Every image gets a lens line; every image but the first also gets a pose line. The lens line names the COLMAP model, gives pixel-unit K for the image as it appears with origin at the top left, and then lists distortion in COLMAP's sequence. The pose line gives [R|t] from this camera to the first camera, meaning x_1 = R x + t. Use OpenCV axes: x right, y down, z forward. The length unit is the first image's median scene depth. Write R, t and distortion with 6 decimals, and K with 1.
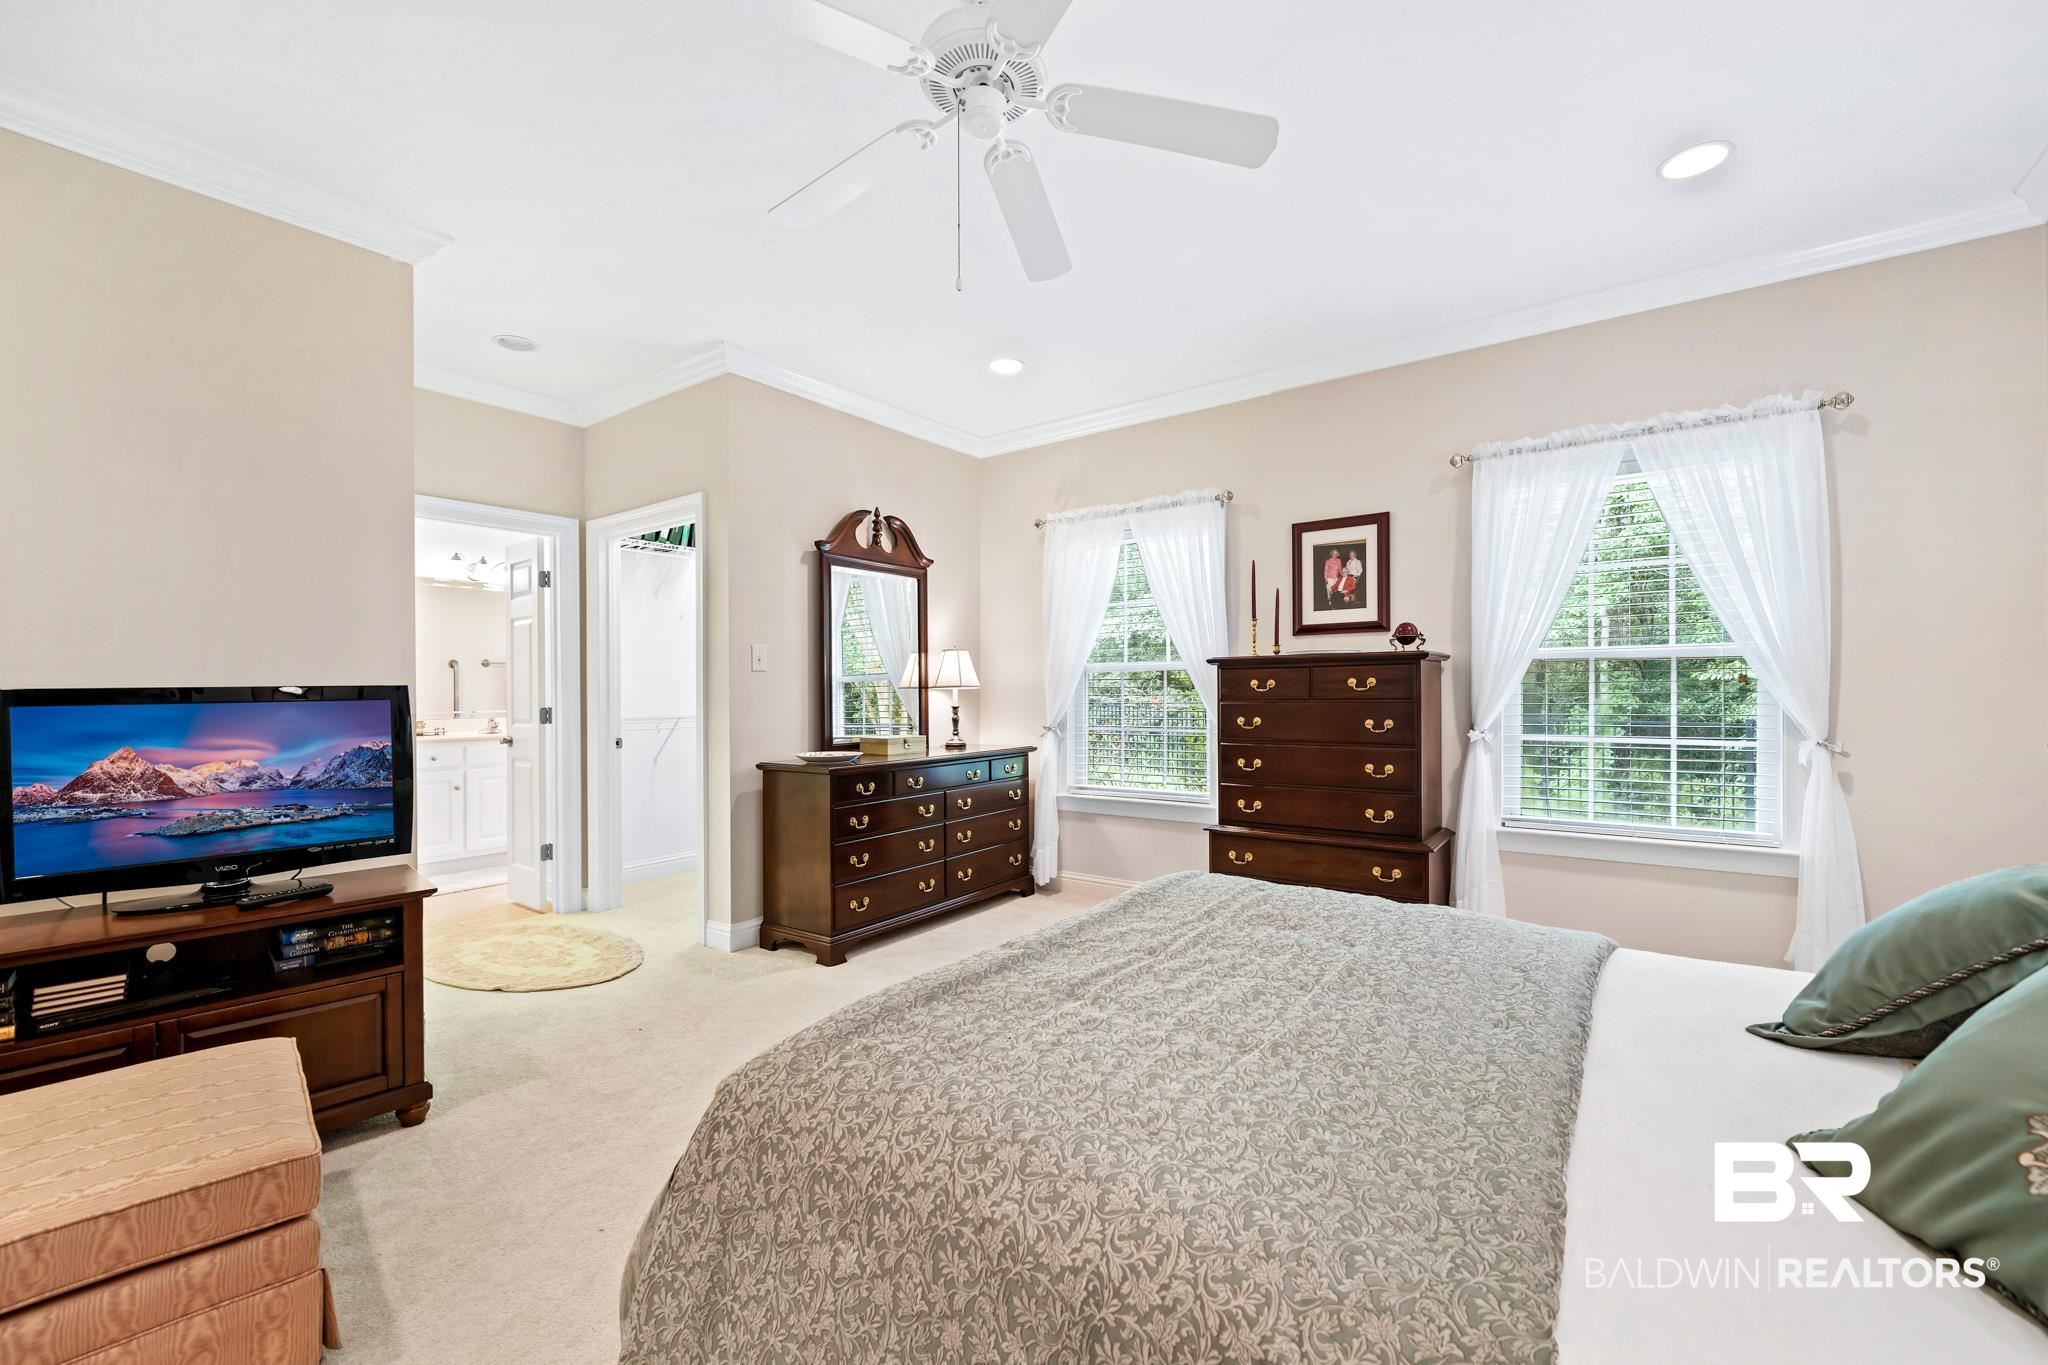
lens RADIAL K [[831.3, 0, 1015.4], [0, 831.3, 698.0], [0, 0, 1]] dist [-0.002106, -0.000481]
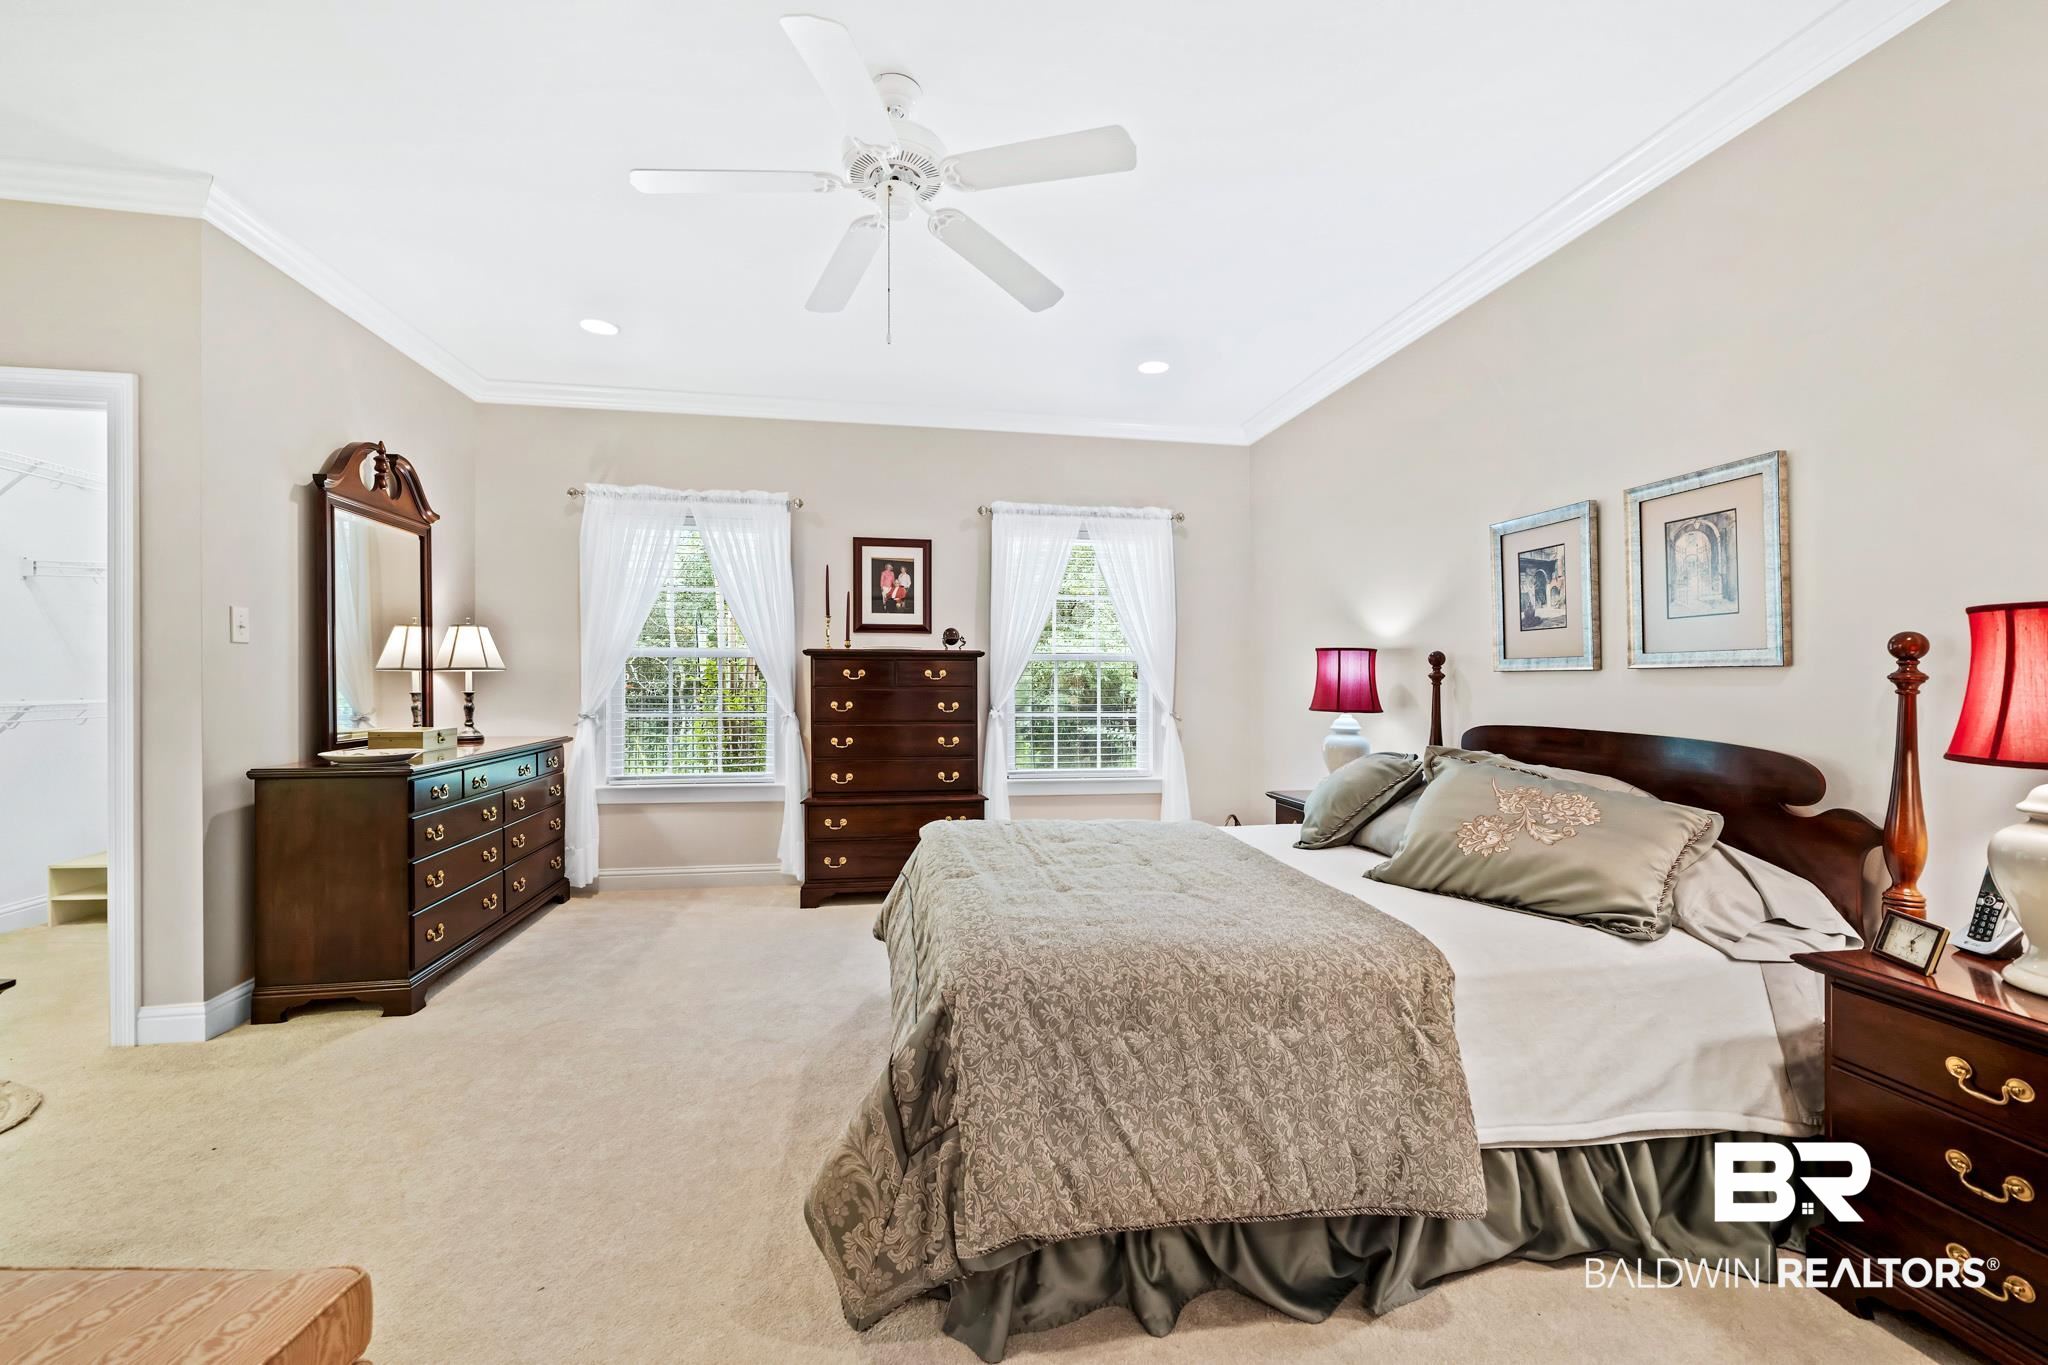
lens RADIAL K [[827.7, 0, 1024.0], [0, 827.7, 682.5], [0, 0, 1]] dist [0.000388, -0.000115]
pose [[0.697206, 0.009186, 0.716812, -0.343951], [-0.006524, 0.999958, -0.006468, 0.002002], [-0.716841, -0.000167, 0.697236, 0.012386]]
